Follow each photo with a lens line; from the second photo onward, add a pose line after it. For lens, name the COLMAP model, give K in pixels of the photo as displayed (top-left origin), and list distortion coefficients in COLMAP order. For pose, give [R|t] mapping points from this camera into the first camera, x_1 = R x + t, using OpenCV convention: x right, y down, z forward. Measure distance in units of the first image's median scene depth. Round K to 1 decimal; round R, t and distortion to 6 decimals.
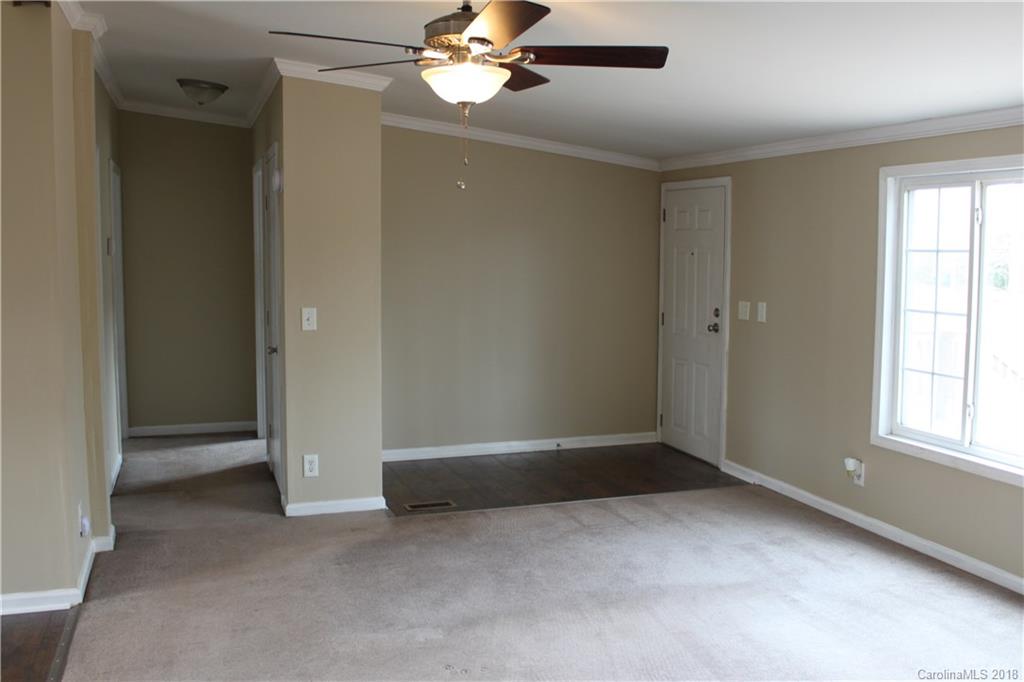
lens RADIAL K [[957.9, 0, 512.0], [0, 957.9, 341.0], [0, 0, 1]] dist [-0.104416, 0.026135]
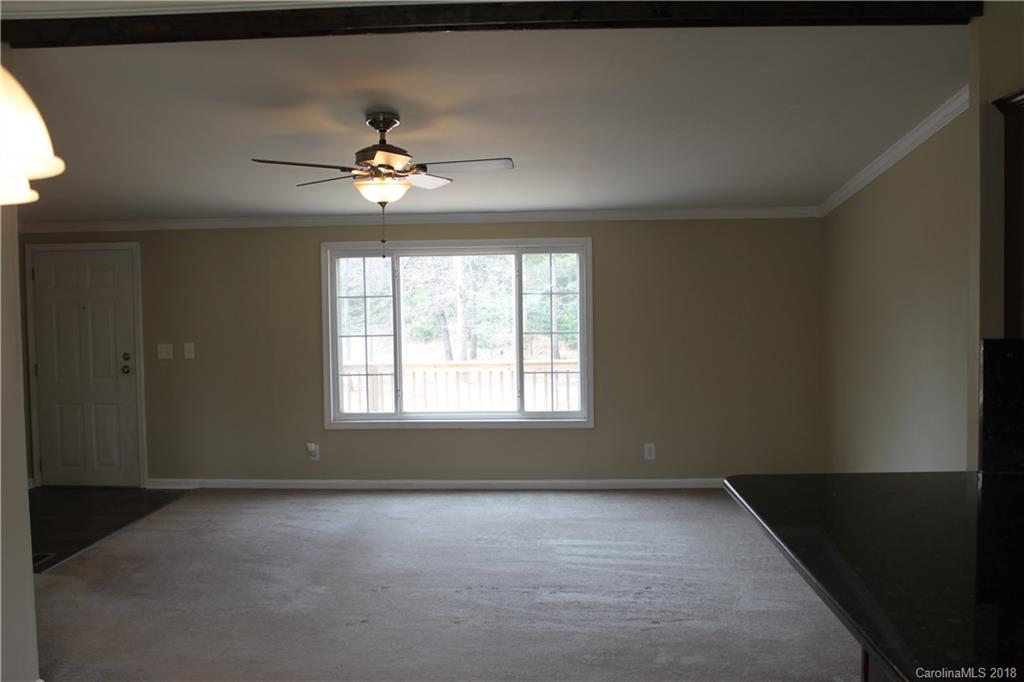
lens RADIAL K [[957.9, 0, 512.0], [0, 957.9, 341.0], [0, 0, 1]] dist [-0.104416, 0.026135]
pose [[0.373263, -0.057657, 0.925932, -0.737609], [0.110626, 0.993712, 0.017282, -0.017658], [-0.921106, 0.095982, 0.377294, 0.132482]]
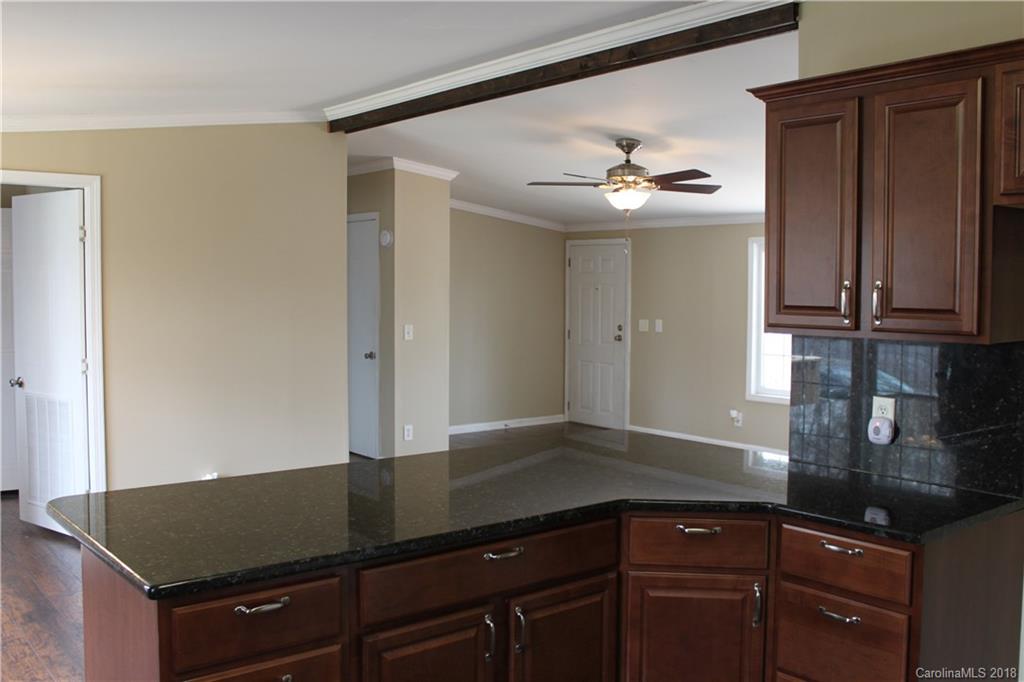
lens RADIAL K [[957.9, 0, 512.0], [0, 957.9, 341.0], [0, 0, 1]] dist [-0.104416, 0.026135]
pose [[0.941832, -0.018949, 0.335550, -0.490010], [0.032620, 0.998849, -0.035153, 0.041715], [-0.334497, 0.044054, 0.941366, -0.393195]]
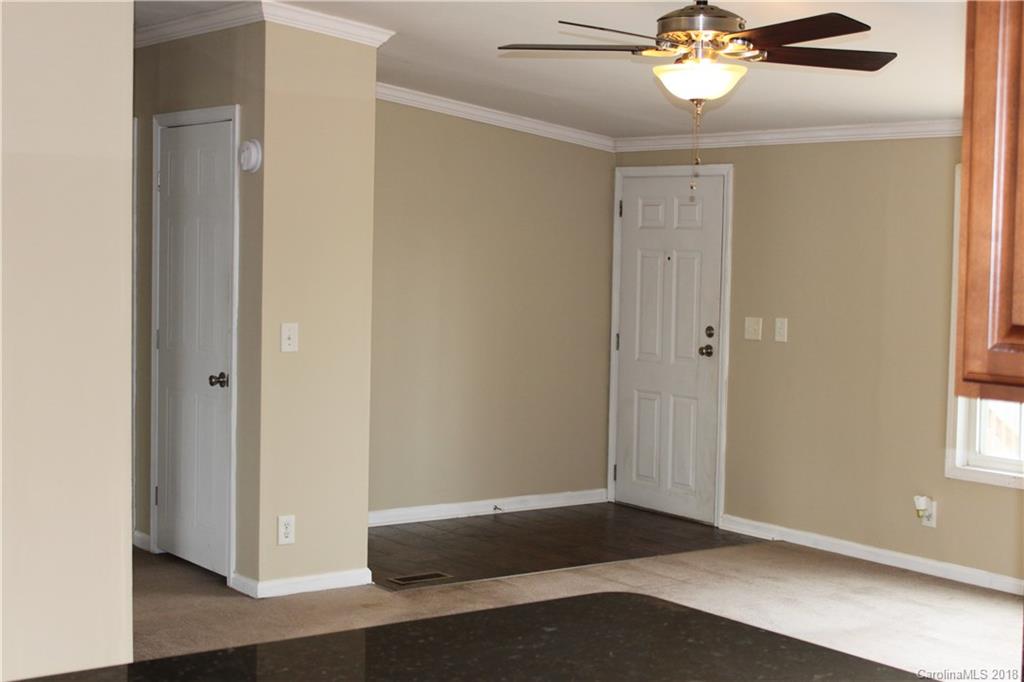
lens RADIAL K [[1559.3, 0, 512.0], [0, 1559.3, 341.0], [0, 0, 1]] dist [0.009421, -0.061783]
pose [[0.954808, -0.003258, 0.297204, -0.364052], [0.013797, 0.999348, -0.033367, 0.021359], [-0.296901, 0.035960, 0.954231, -0.224171]]
